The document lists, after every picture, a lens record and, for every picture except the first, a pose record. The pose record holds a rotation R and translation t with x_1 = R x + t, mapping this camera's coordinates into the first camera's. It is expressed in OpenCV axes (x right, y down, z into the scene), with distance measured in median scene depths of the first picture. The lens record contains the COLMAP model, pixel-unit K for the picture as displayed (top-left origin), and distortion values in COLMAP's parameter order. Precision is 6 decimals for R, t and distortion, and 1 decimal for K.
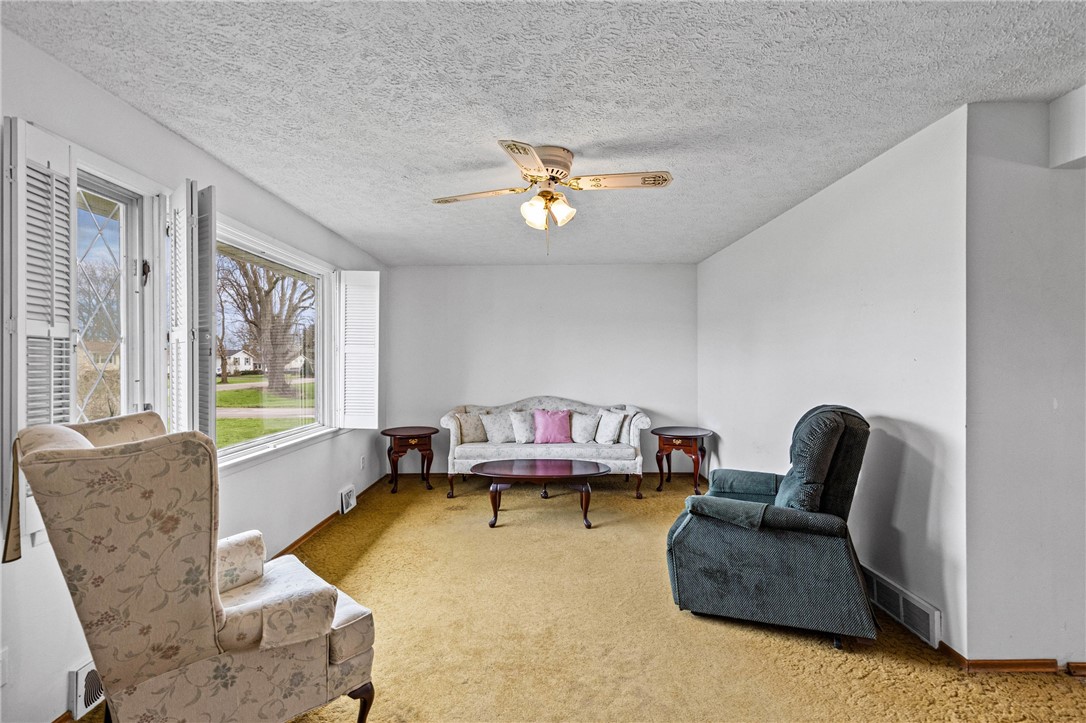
lens RADIAL K [[490.4, 0, 531.8], [0, 490.4, 360.1], [0, 0, 1]] dist [0.008817, 0.000380]
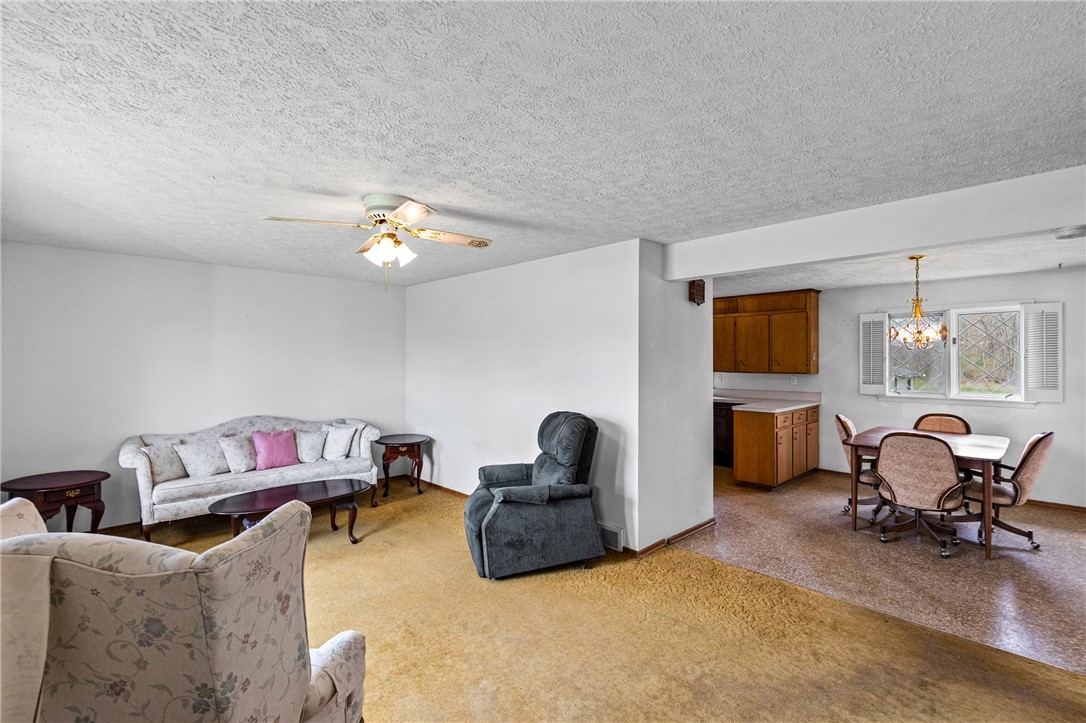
lens RADIAL K [[491.8, 0, 534.3], [0, 491.8, 363.8], [0, 0, 1]] dist [0.004538, 0.000248]
pose [[0.716083, -0.001108, 0.698014, -0.337315], [-0.004453, 0.999971, 0.006155, -0.043024], [-0.698001, -0.007515, 0.716057, -0.000957]]
